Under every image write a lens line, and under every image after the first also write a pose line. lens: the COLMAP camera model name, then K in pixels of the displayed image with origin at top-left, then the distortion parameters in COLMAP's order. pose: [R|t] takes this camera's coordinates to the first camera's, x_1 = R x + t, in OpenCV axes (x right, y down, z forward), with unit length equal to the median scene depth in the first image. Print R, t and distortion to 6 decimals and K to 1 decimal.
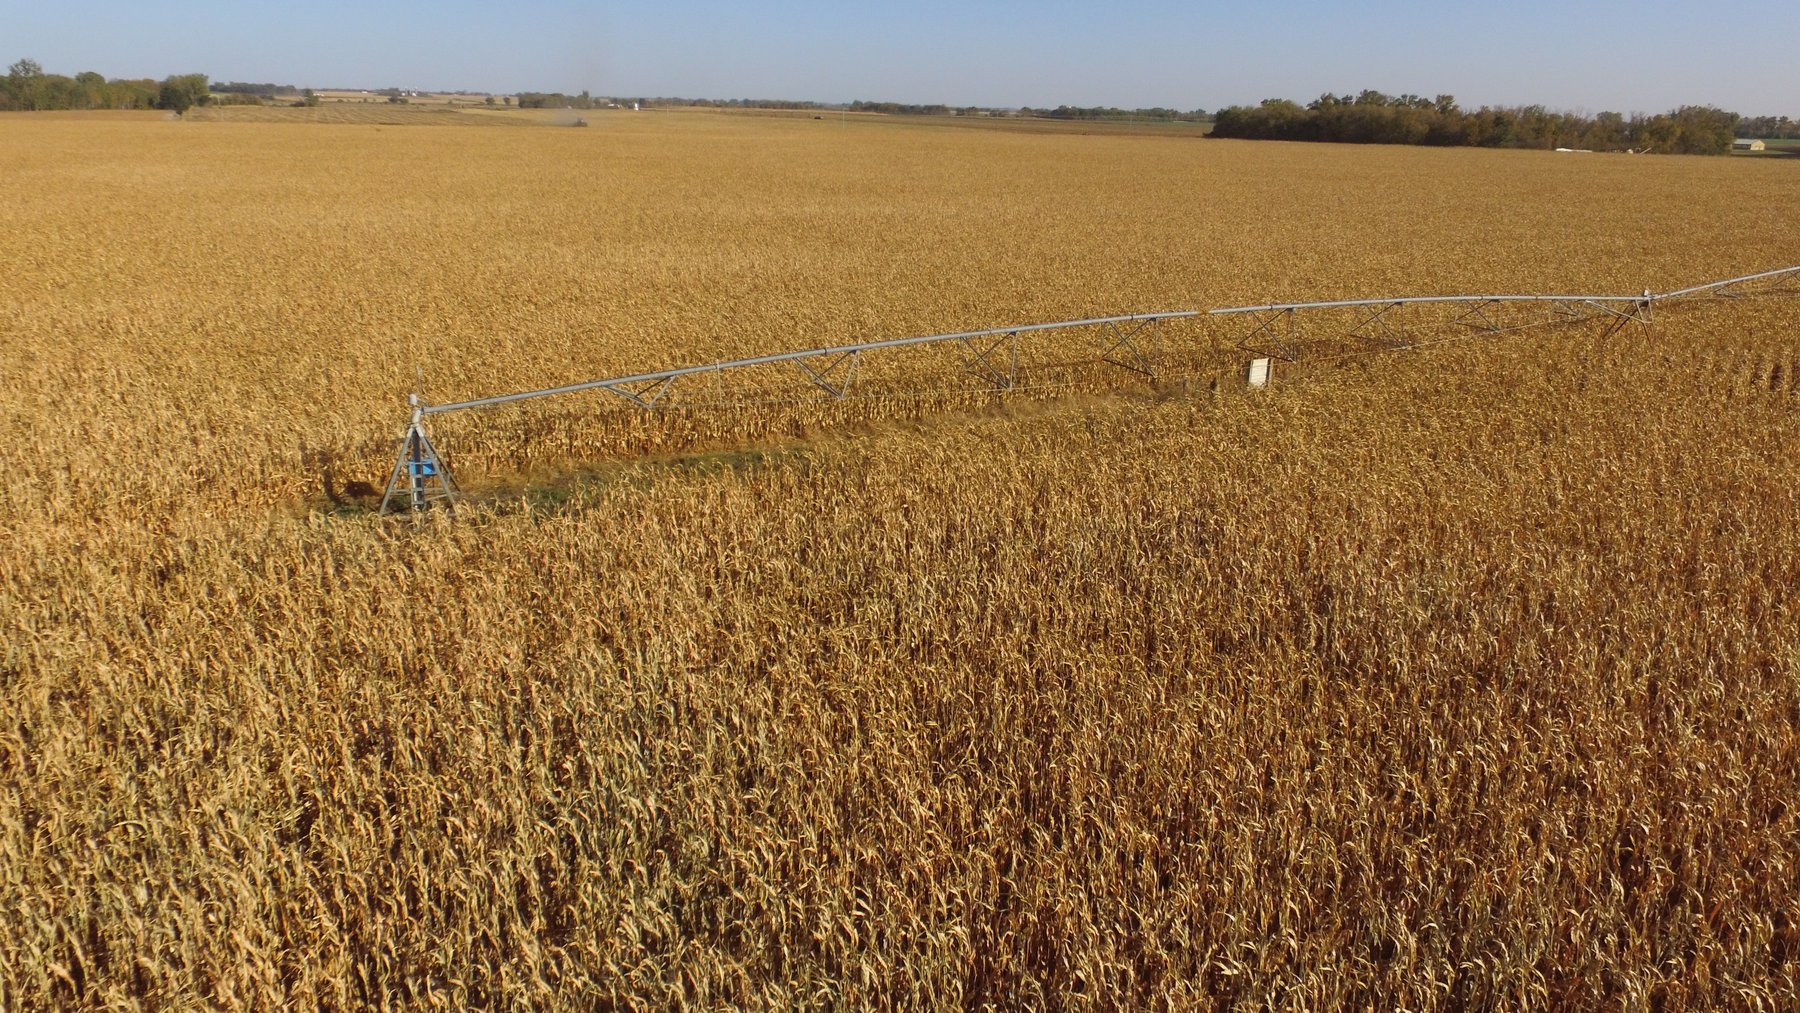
lens RADIAL K [[1149.9, 0, 900.0], [0, 1149.9, 506.5], [0, 0, 1]] dist [-0.007563, -0.000112]
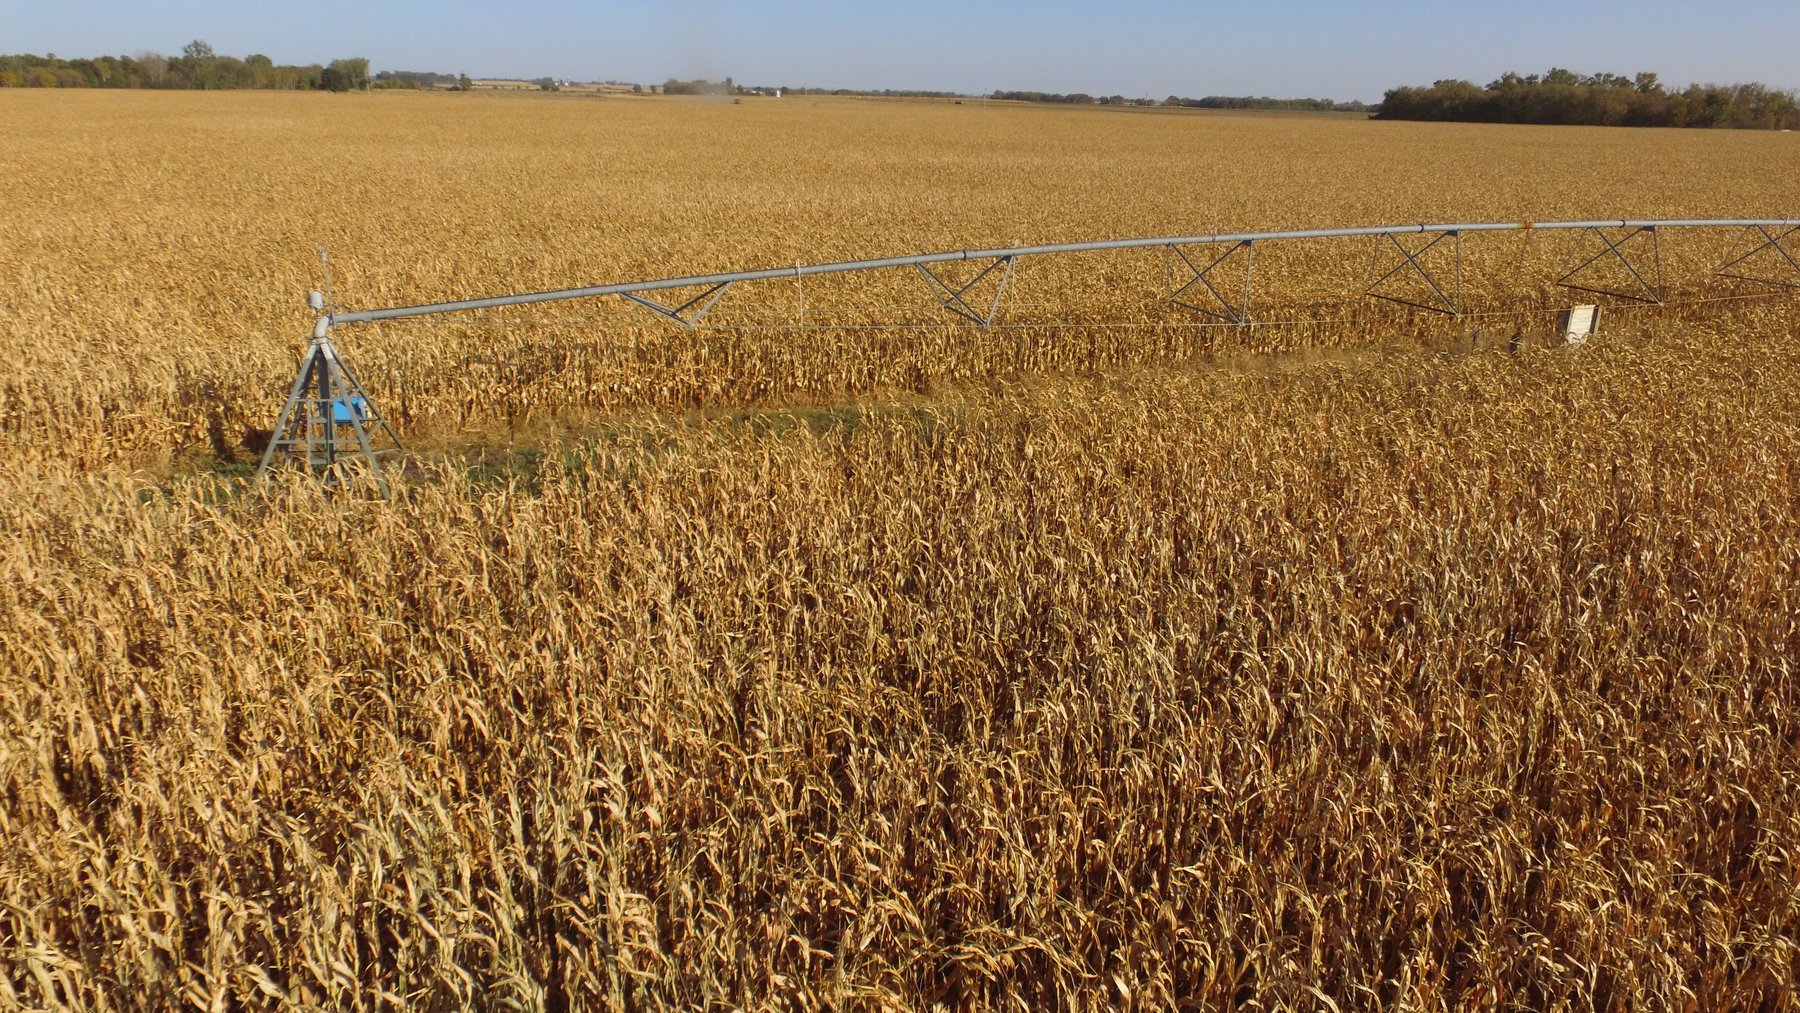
lens RADIAL K [[1149.9, 0, 900.0], [0, 1149.9, 506.5], [0, 0, 1]] dist [-0.007563, -0.000112]
pose [[0.993321, 0.036919, -0.109318, -0.010221], [-0.036294, 0.999311, 0.007708, 0.001742], [0.109527, -0.003689, 0.993977, 0.144701]]
